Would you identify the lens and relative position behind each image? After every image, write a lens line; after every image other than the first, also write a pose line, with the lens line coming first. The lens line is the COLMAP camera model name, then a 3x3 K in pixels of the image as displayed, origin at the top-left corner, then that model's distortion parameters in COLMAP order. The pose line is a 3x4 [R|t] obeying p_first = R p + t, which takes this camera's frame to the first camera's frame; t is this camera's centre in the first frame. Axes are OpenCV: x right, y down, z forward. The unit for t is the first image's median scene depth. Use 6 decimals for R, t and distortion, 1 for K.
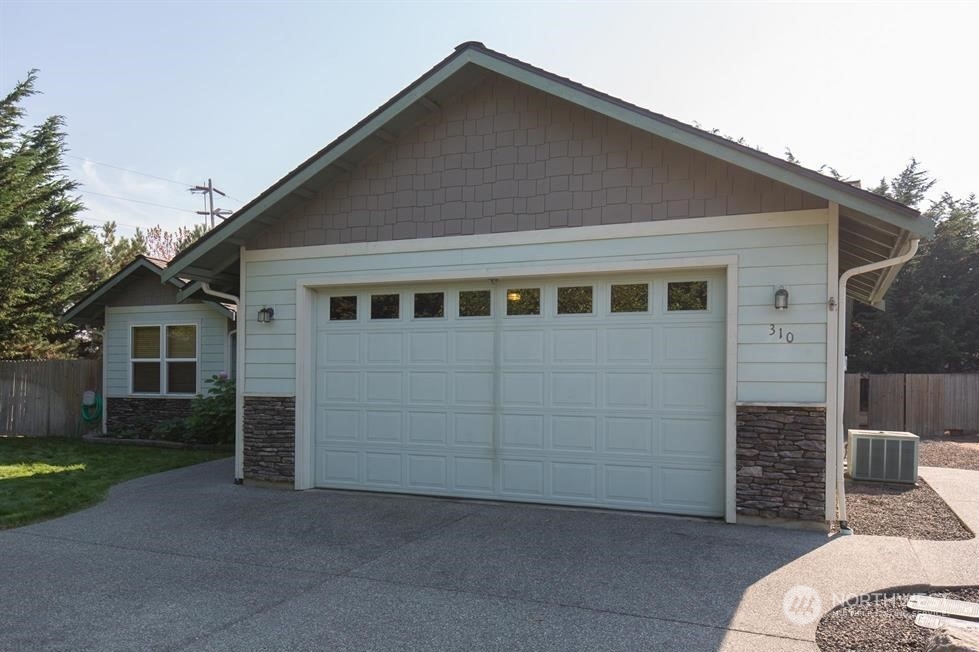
lens RADIAL K [[757.1, 0, 510.5], [0, 757.1, 387.5], [0, 0, 1]] dist [0.000564, -0.004352]
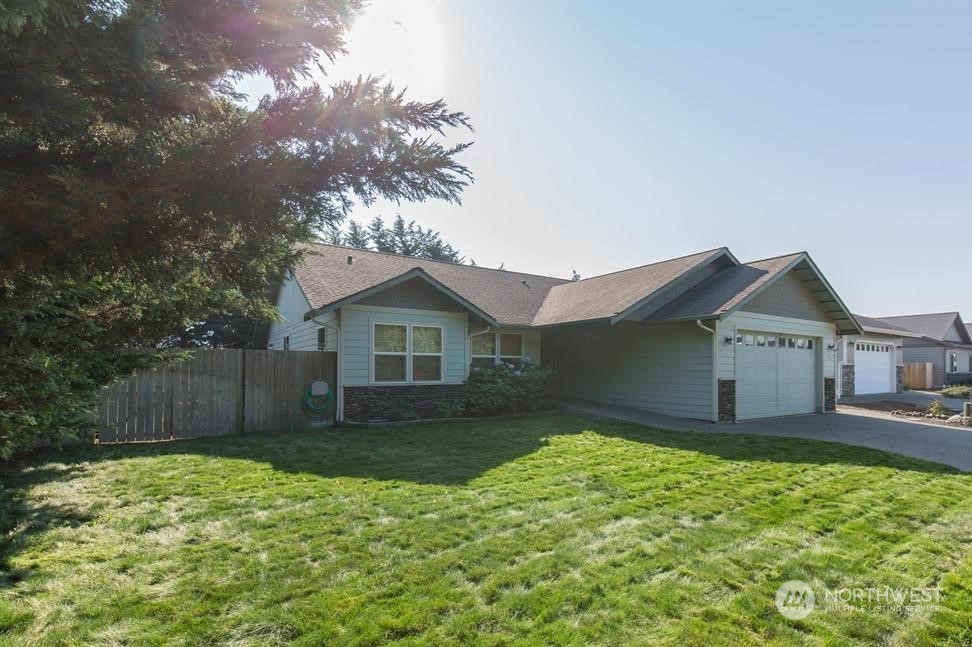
lens RADIAL K [[459.0, 0, 513.5], [0, 459.0, 360.8], [0, 0, 1]] dist [0.004513, -0.000499]
pose [[0.556975, 0.004724, 0.830516, -0.979925], [0.002777, 0.999968, -0.007551, -0.019046], [-0.830524, 0.006512, 0.556944, 0.451627]]
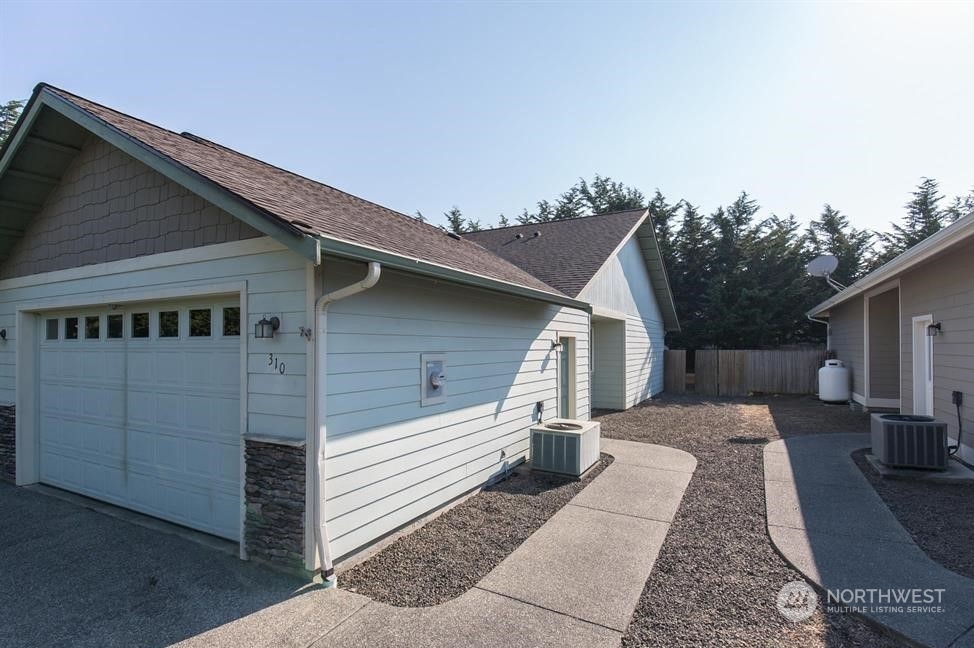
lens RADIAL K [[463.6, 0, 513.9], [0, 463.6, 345.4], [0, 0, 1]] dist [0.008889, -0.000425]
pose [[0.996602, -0.013877, -0.081185, 0.306625], [0.013632, 0.999901, -0.003574, -0.038539], [0.081227, 0.002456, 0.996693, 0.196099]]
